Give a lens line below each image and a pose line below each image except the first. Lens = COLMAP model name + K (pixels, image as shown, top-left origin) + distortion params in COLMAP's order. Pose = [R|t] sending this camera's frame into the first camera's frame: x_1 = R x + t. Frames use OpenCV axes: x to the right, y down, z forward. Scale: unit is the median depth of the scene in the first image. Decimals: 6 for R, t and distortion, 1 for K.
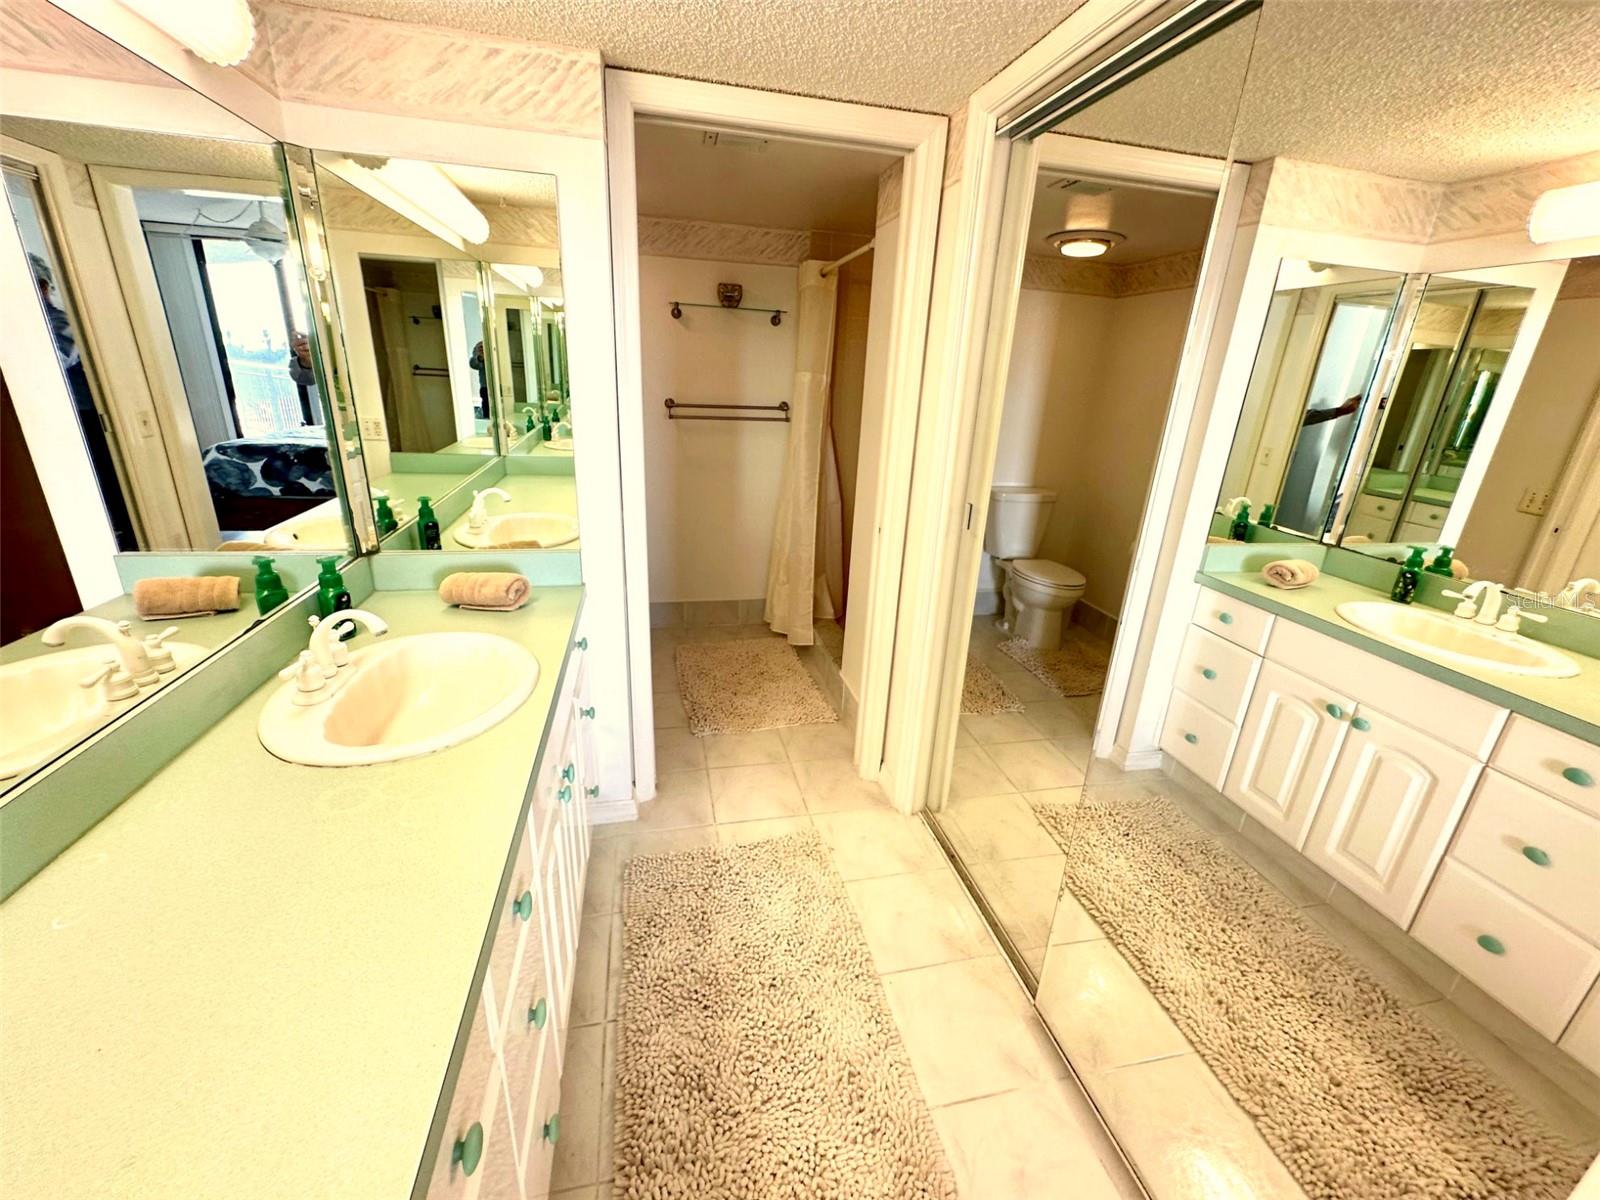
lens RADIAL K [[647.8, 0, 800.0], [0, 647.8, 600.0], [0, 0, 1]] dist [-0.001786, -0.000270]
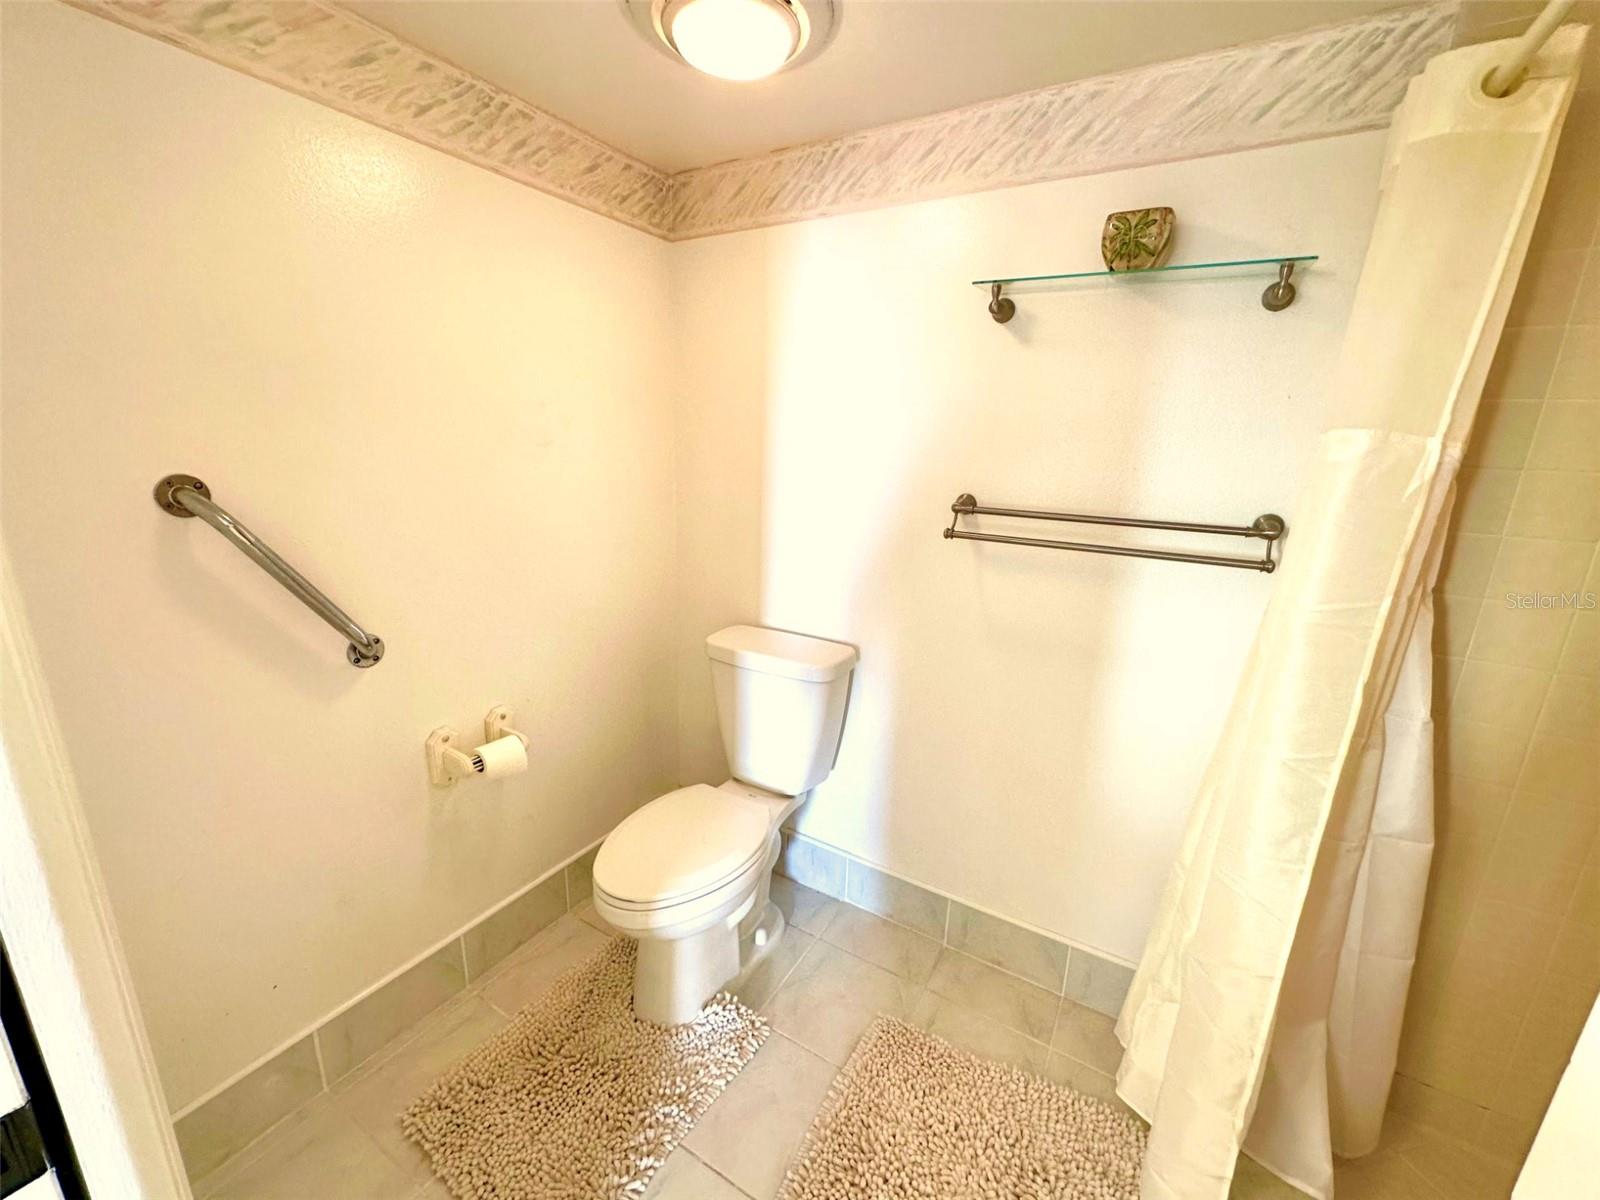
lens RADIAL K [[639.1, 0, 805.3], [0, 639.1, 608.9], [0, 0, 1]] dist [-0.001394, 0.000082]
pose [[0.730870, 0.154840, -0.664720, 0.032460], [-0.237191, 0.970845, -0.034647, -0.184829], [0.639976, 0.182989, 0.746288, 0.587587]]
